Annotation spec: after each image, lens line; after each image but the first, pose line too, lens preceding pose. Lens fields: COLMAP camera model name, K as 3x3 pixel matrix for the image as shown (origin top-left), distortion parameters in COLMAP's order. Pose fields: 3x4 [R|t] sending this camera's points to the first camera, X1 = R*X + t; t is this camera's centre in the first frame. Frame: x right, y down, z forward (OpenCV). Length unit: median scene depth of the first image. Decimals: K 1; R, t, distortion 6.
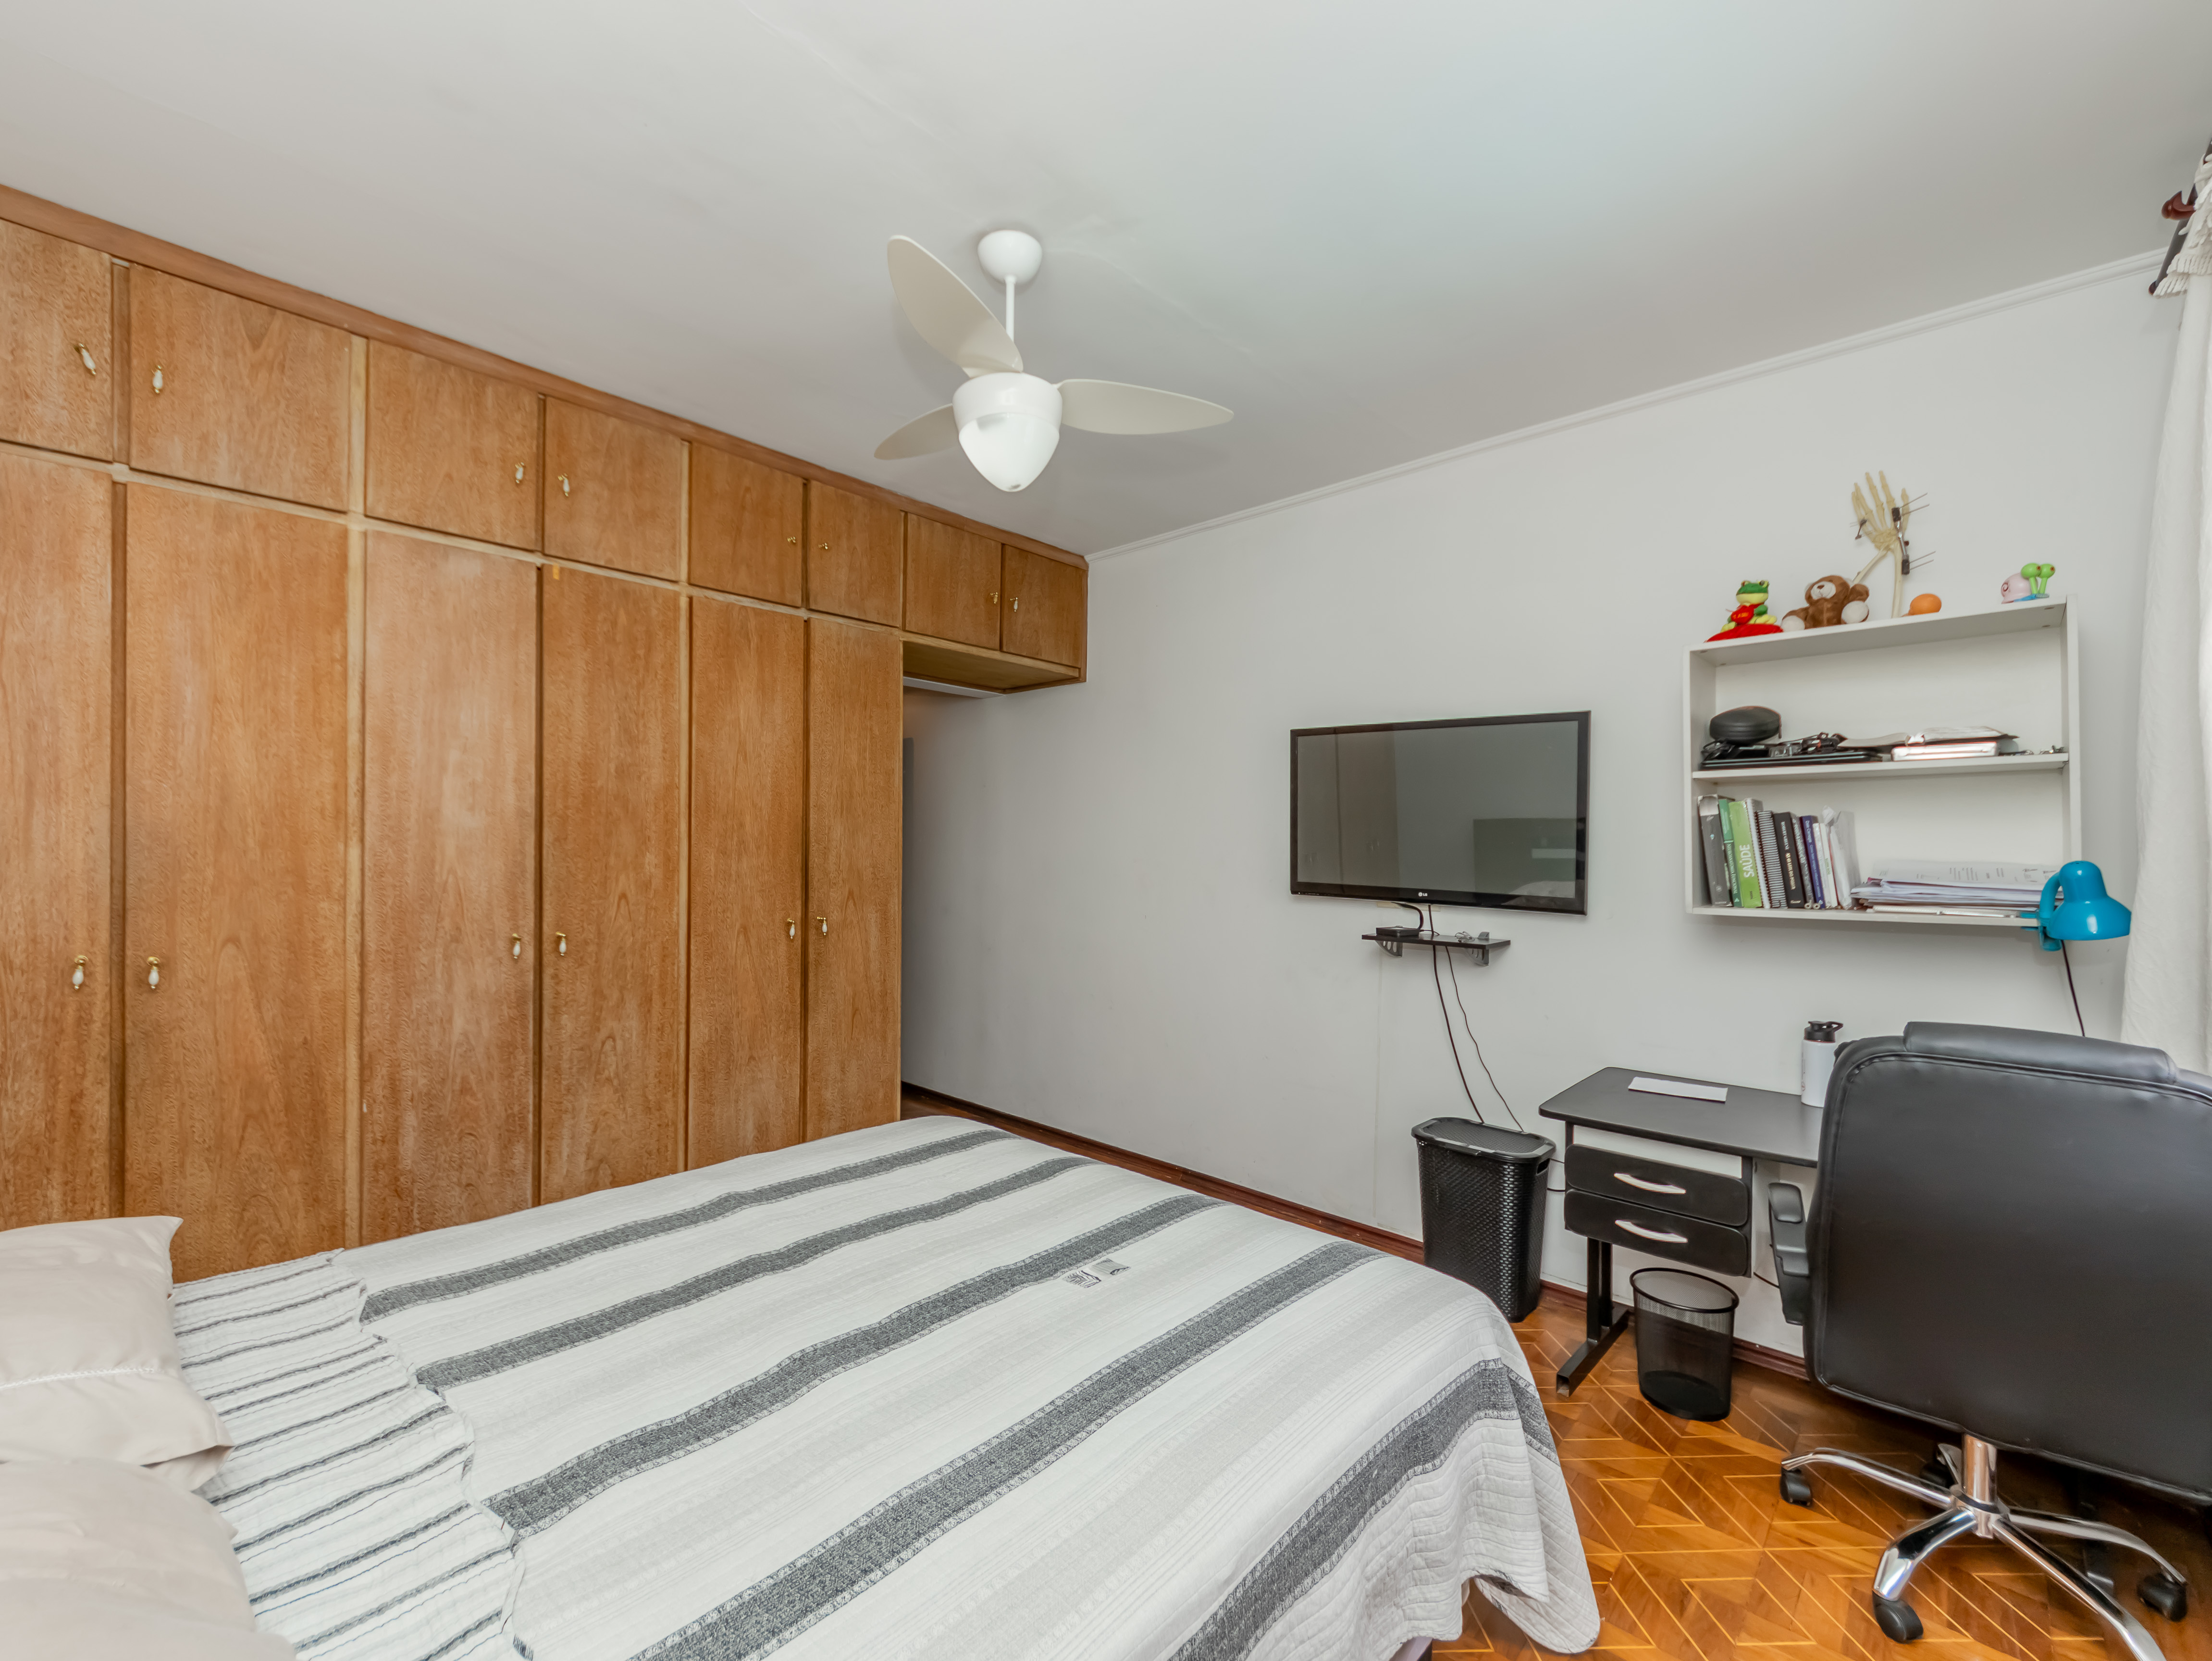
lens RADIAL K [[961.6, 0, 1094.8], [0, 961.6, 847.9], [0, 0, 1]] dist [0.009777, -0.005690]
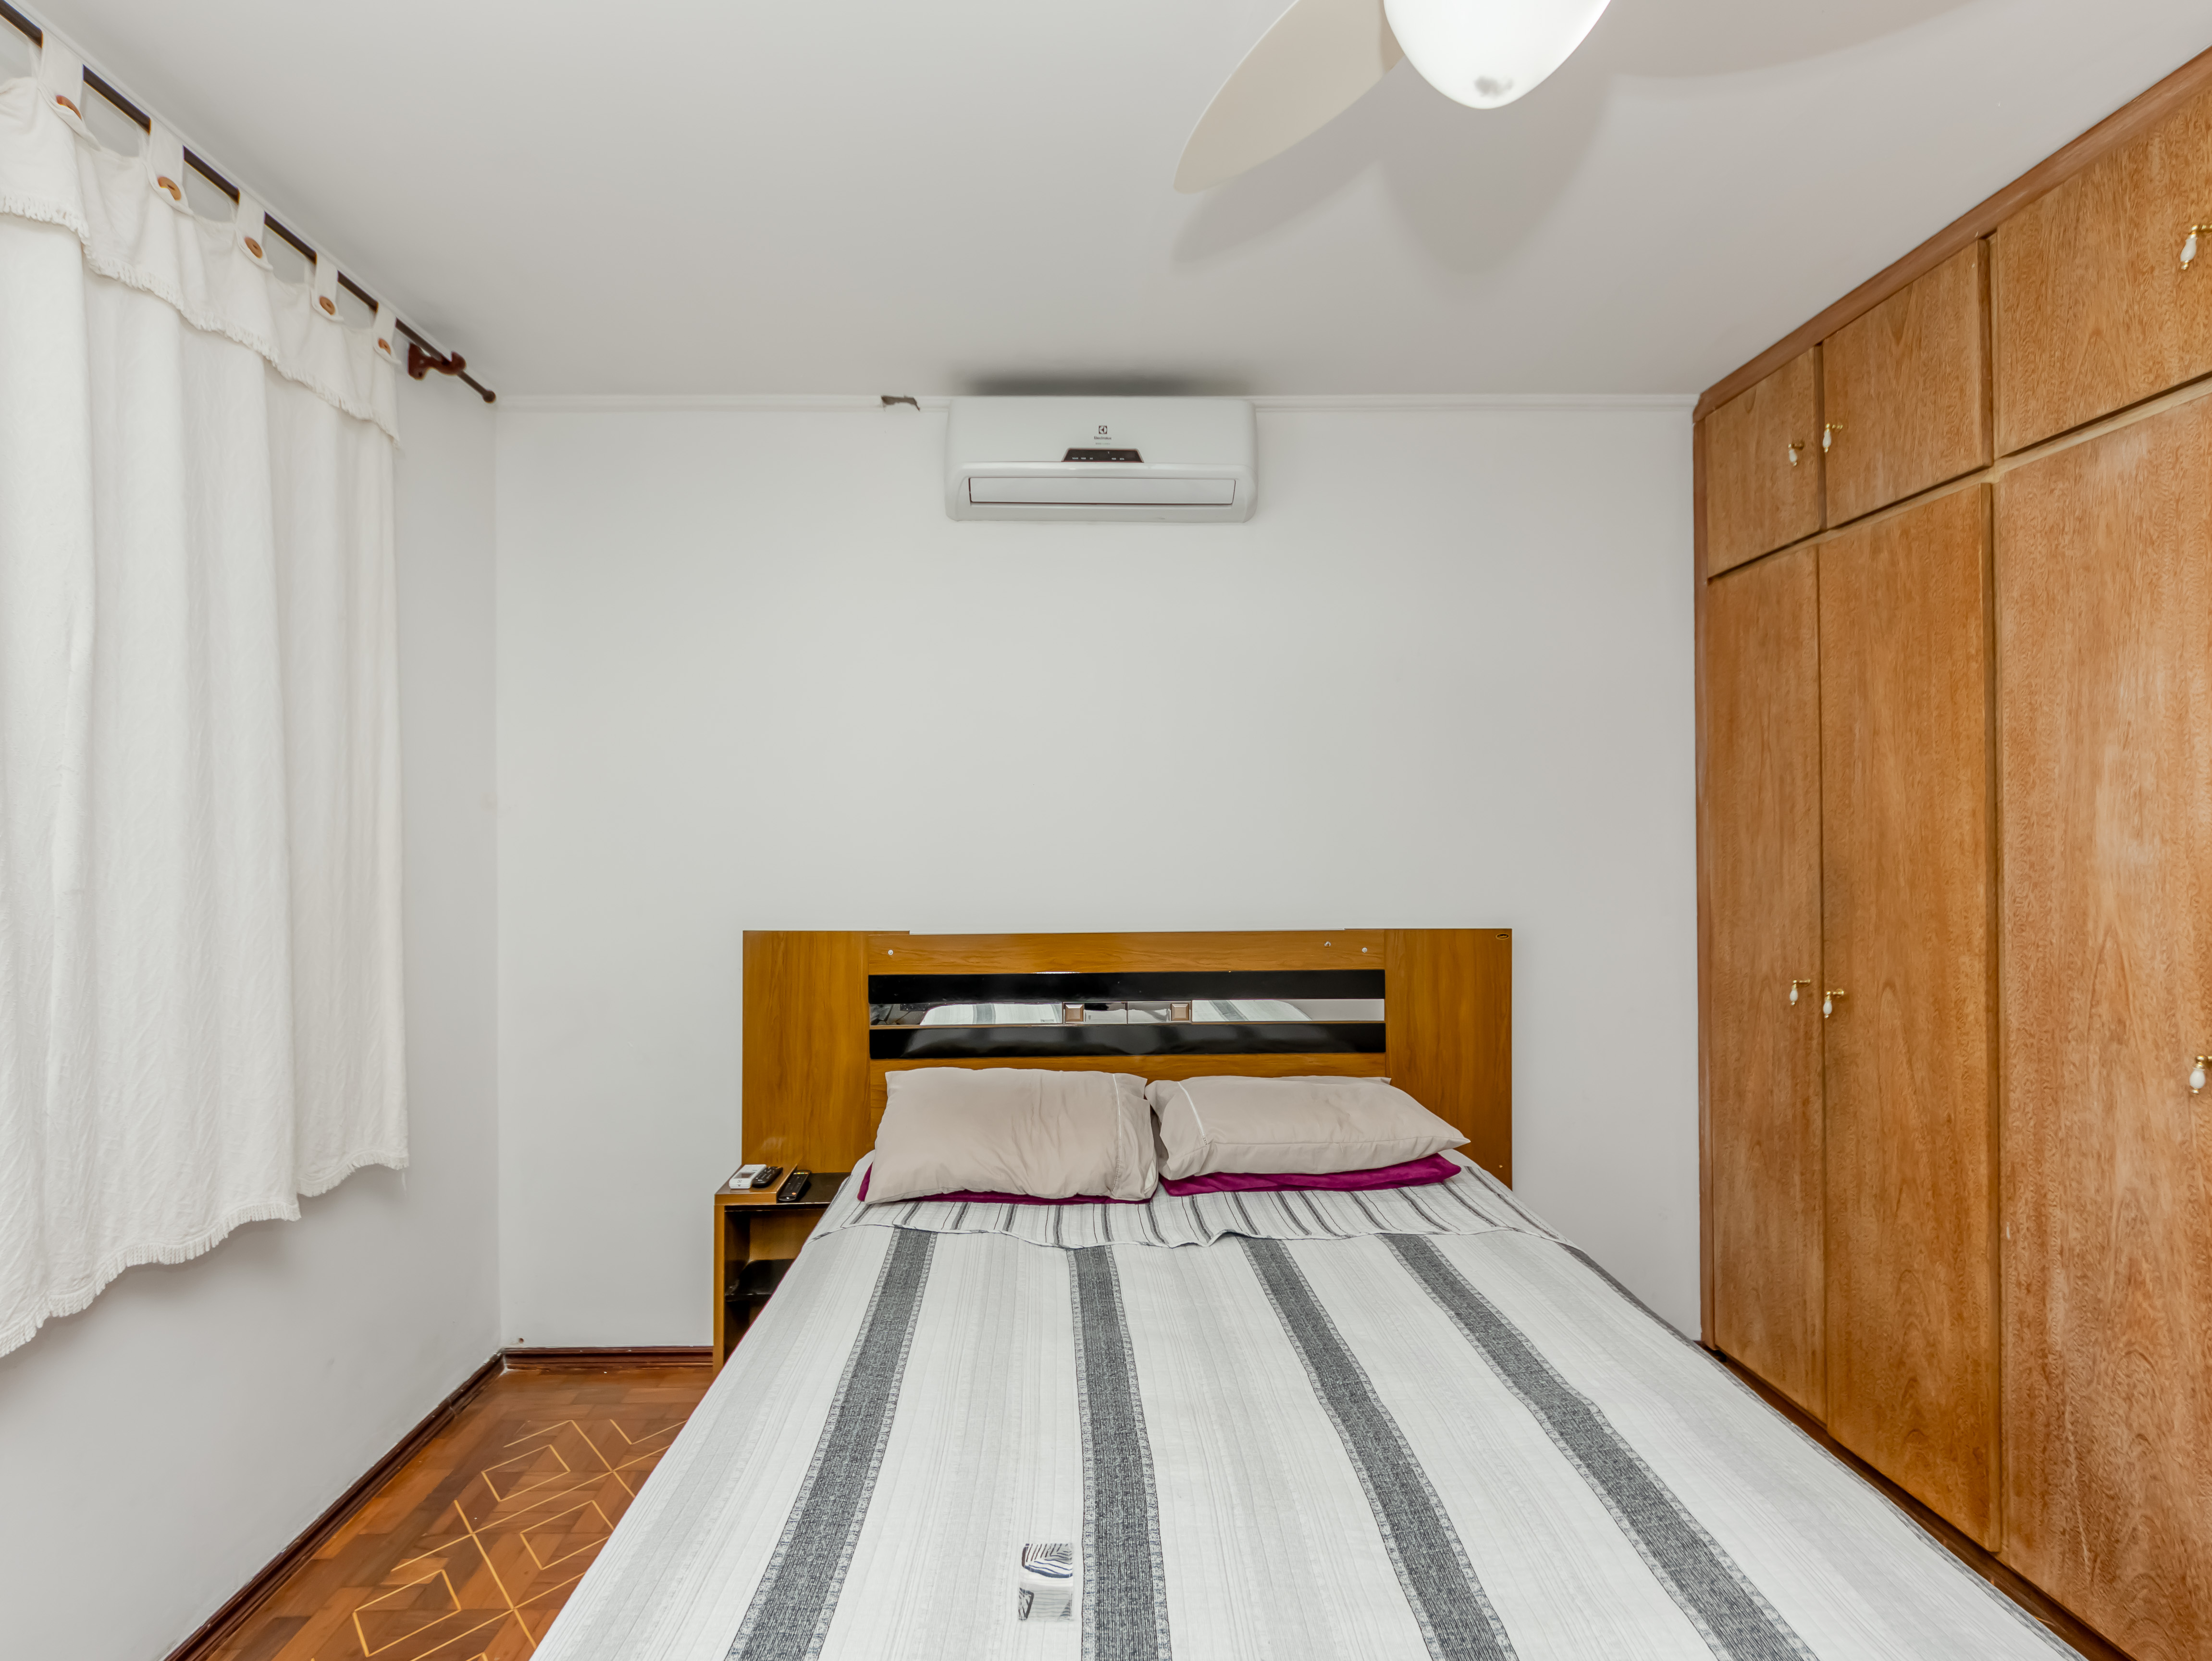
lens RADIAL K [[953.7, 0, 1059.1], [0, 953.7, 845.9], [0, 0, 1]] dist [-0.001075, -0.000706]
pose [[-0.729618, -0.006907, -0.683820, 0.291328], [-0.005233, 0.999976, -0.004518, -0.027155], [0.683835, 0.000282, -0.729636, 0.992539]]
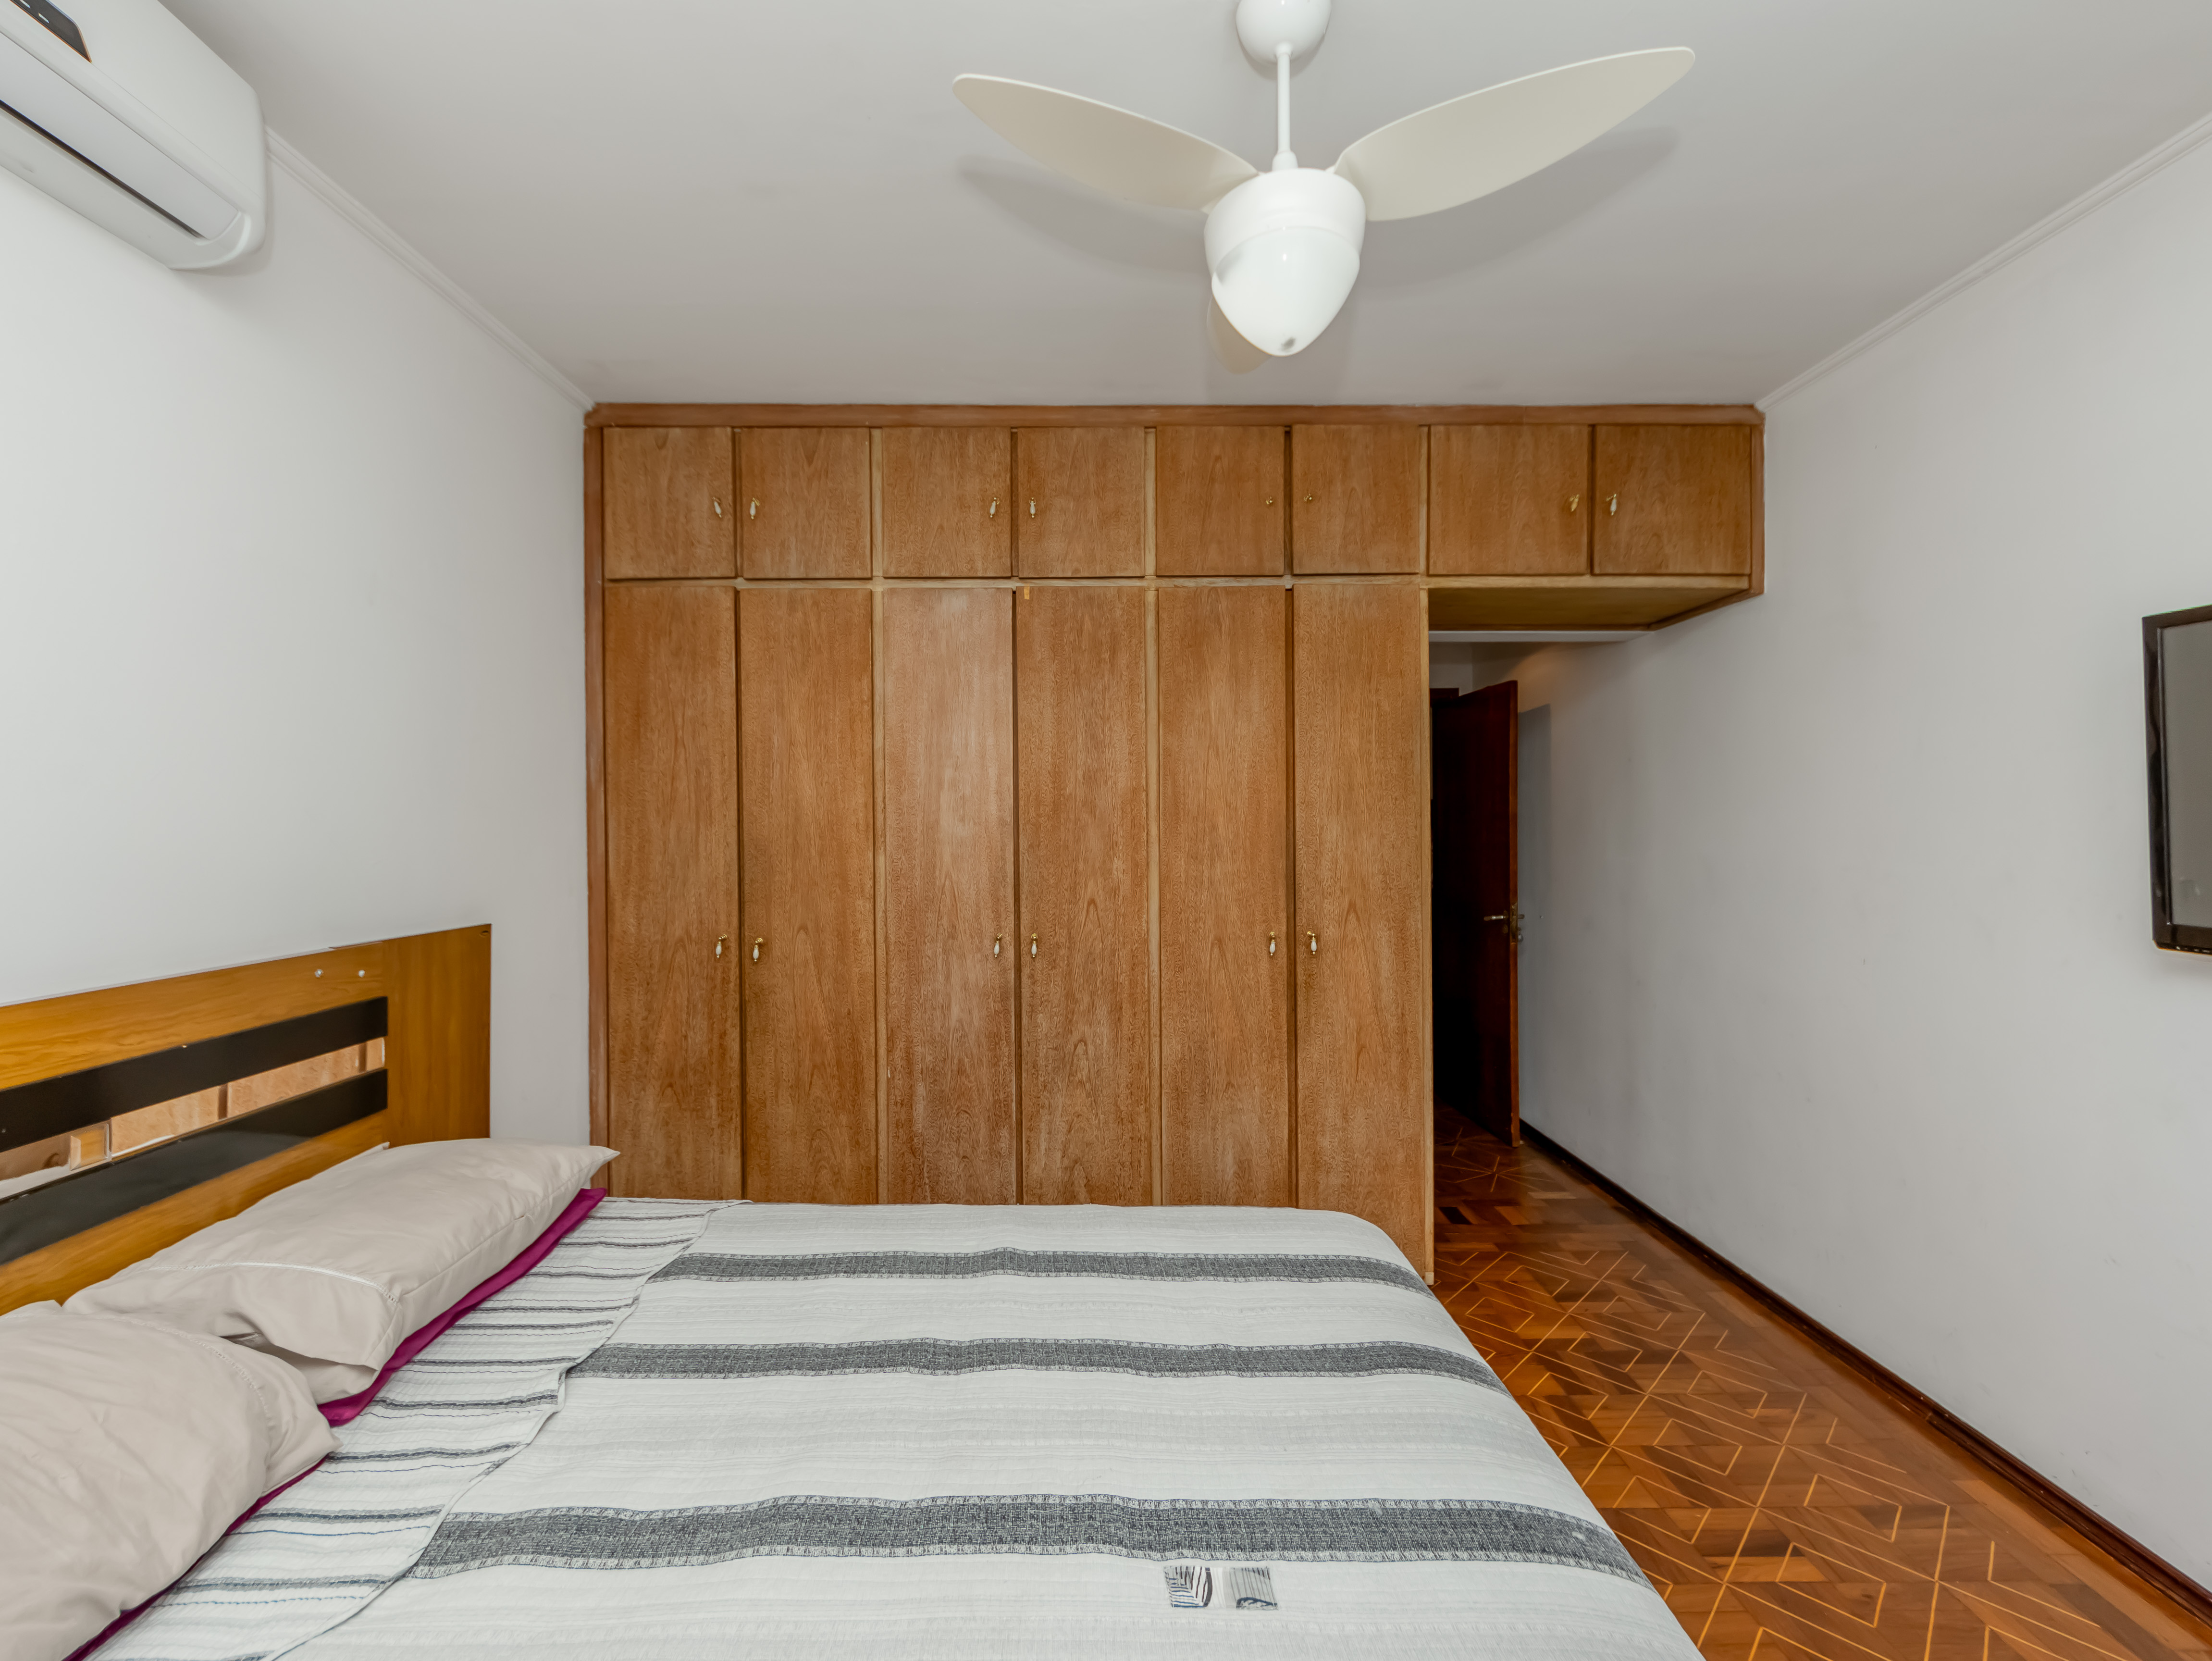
lens RADIAL K [[961.6, 0, 1079.0], [0, 961.6, 827.3], [0, 0, 1]] dist [0.009777, -0.005690]
pose [[0.676066, -0.011266, -0.736755, 0.269459], [0.010647, 0.999928, -0.005521, -0.024545], [0.736764, -0.004111, 0.676138, 0.355574]]
